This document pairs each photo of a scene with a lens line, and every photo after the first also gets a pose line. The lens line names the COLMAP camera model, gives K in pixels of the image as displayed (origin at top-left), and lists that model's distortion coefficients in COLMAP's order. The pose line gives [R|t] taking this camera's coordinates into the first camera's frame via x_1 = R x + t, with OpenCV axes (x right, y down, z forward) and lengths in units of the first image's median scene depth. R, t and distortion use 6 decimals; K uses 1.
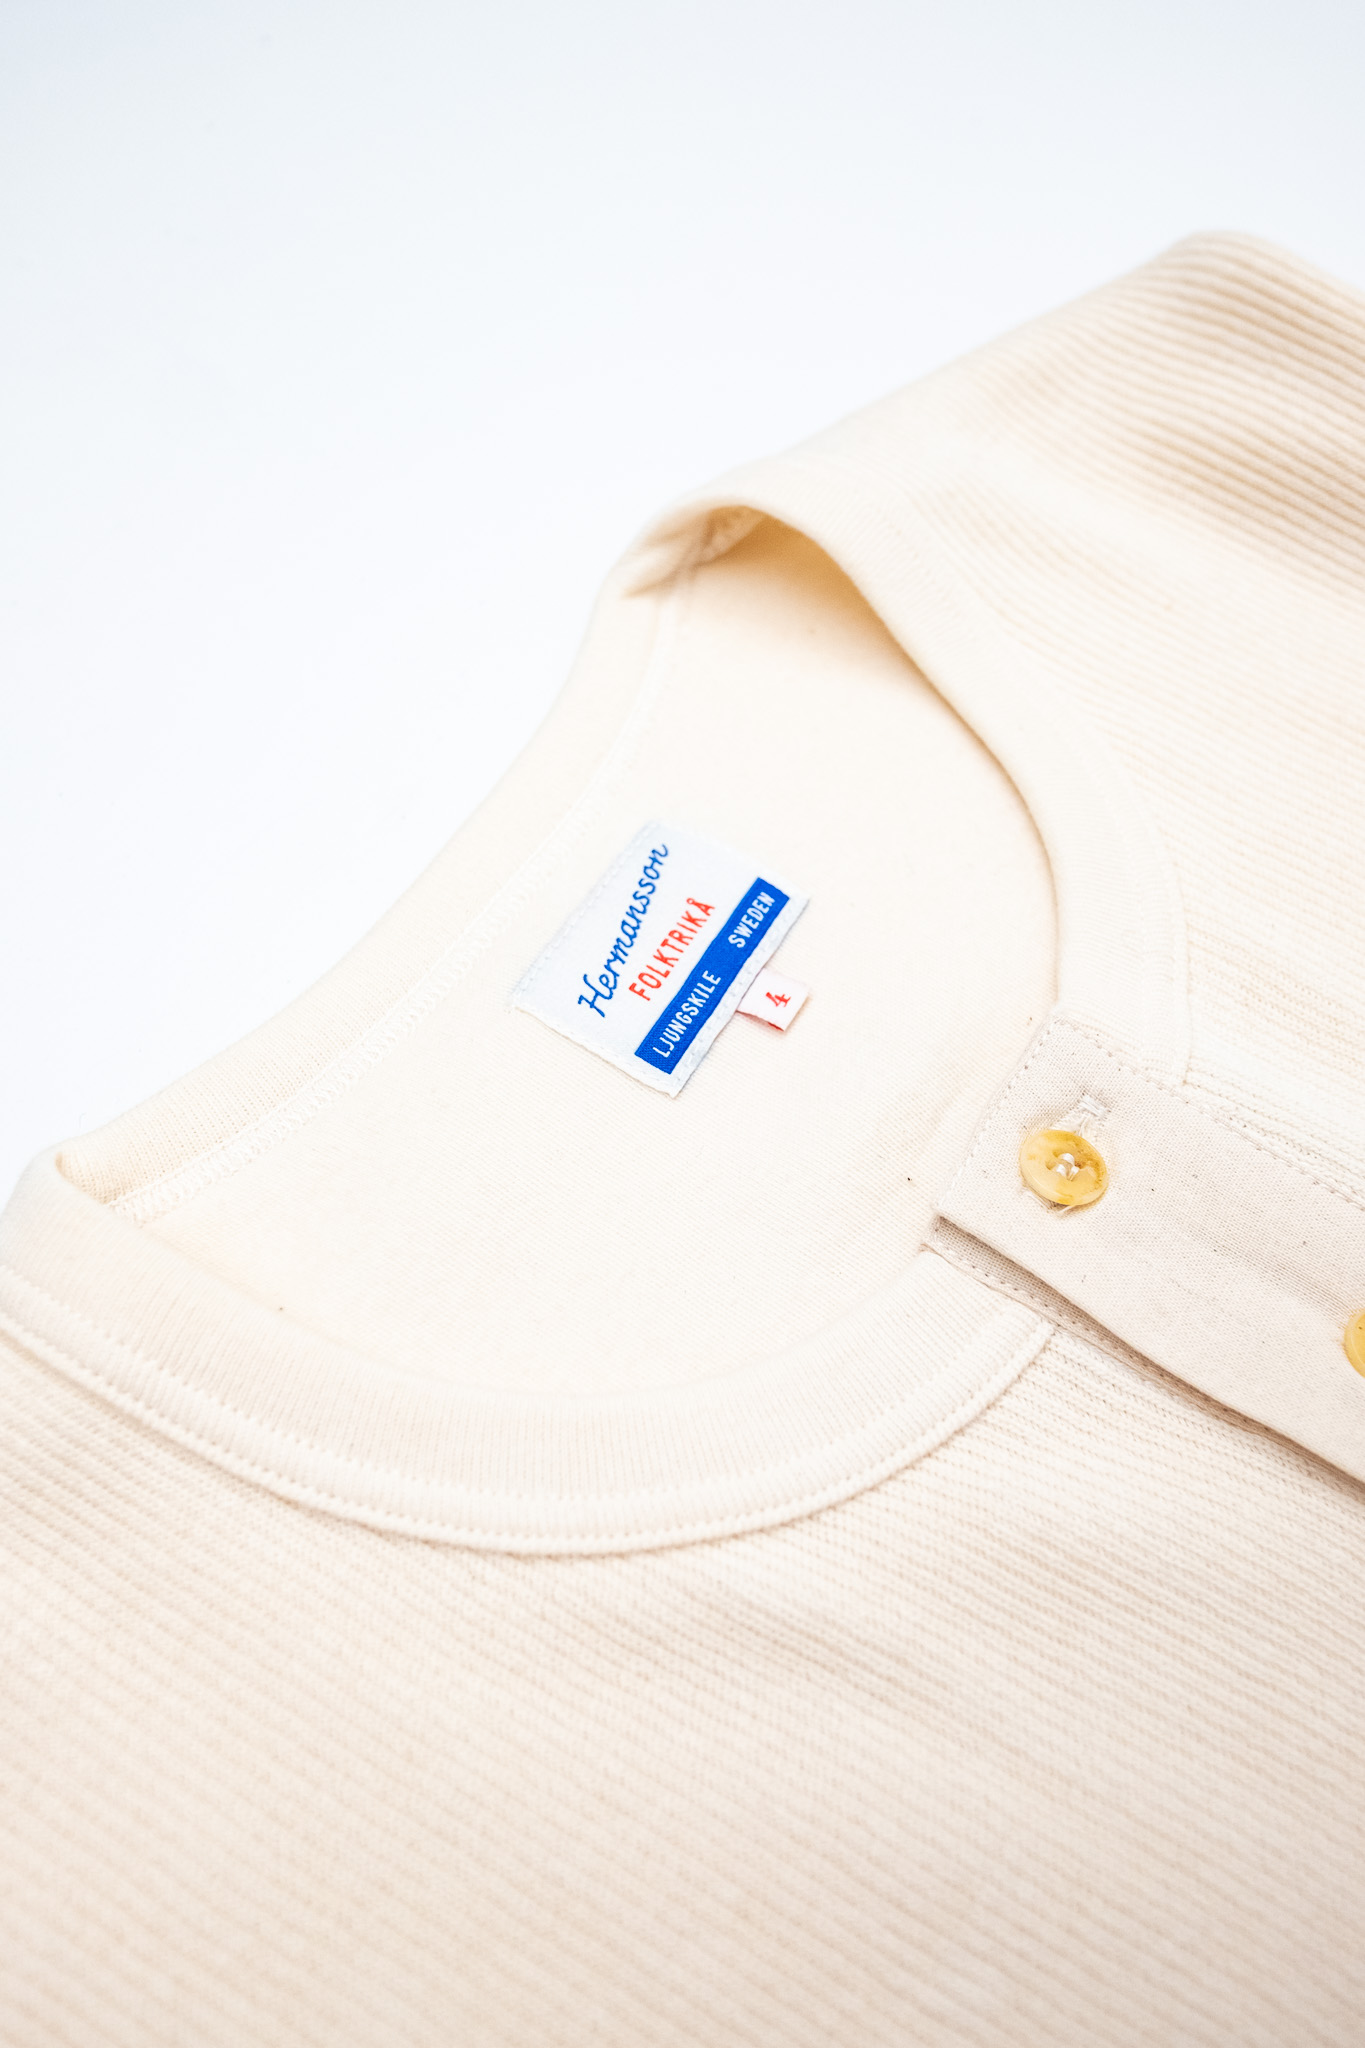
lens RADIAL K [[1583.2, 0, 666.6], [0, 1583.2, 1020.7], [0, 0, 1]] dist [0.001050, -0.014626]
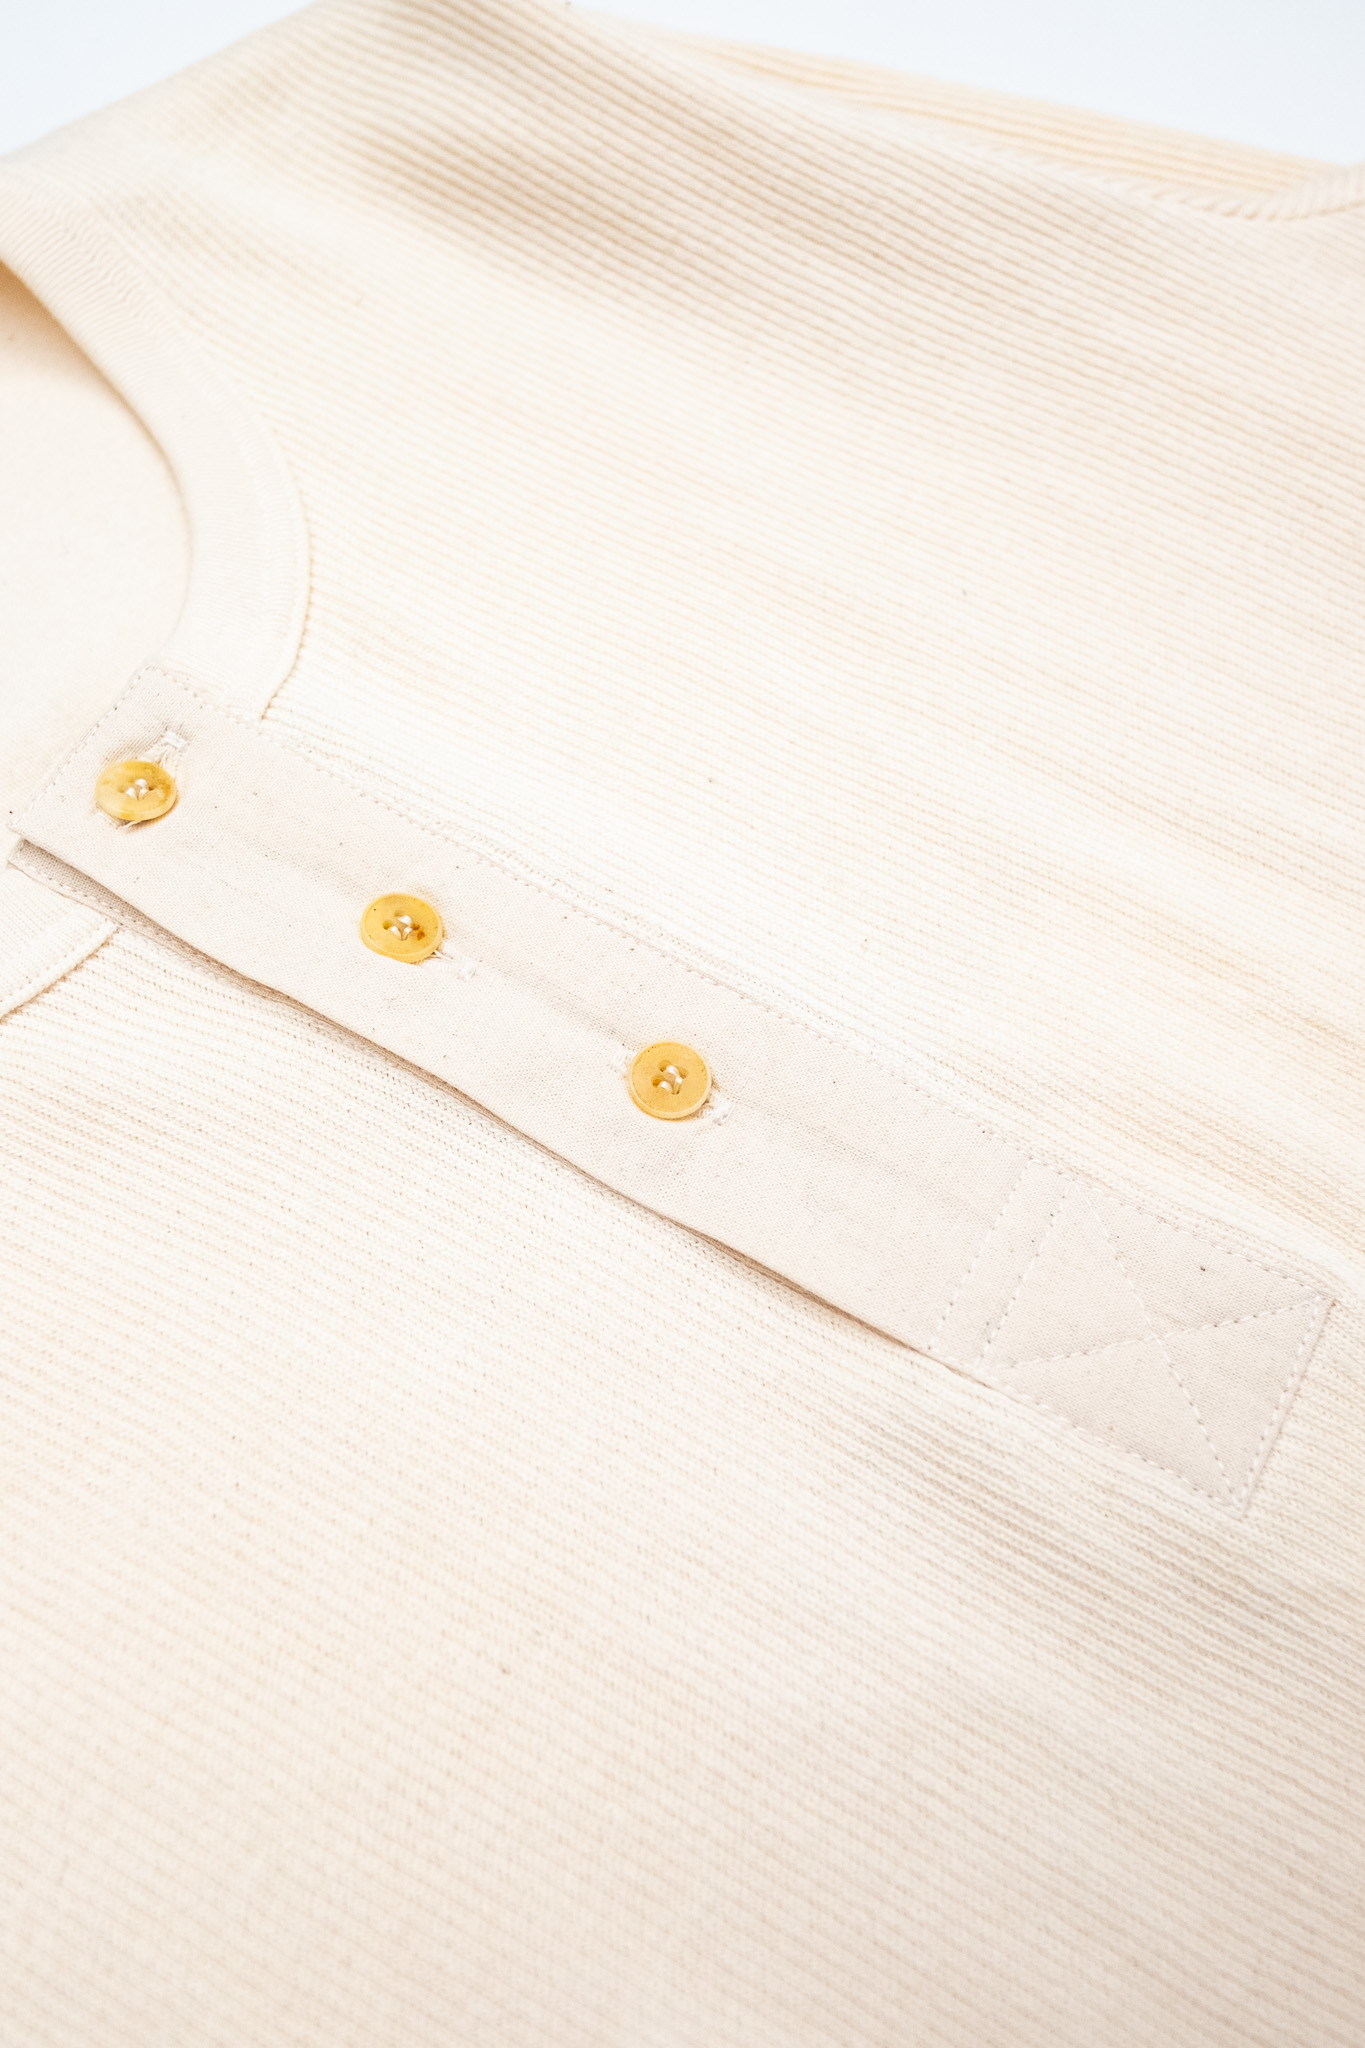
lens RADIAL K [[1936.7, 0, 555.0], [0, 1936.7, 1056.3], [0, 0, 1]] dist [-0.008196, 0.000000]
pose [[0.998464, -0.048088, 0.027531, 0.385143], [0.046583, 0.997512, 0.052917, 0.170525], [-0.030008, -0.051554, 0.998219, -0.296358]]
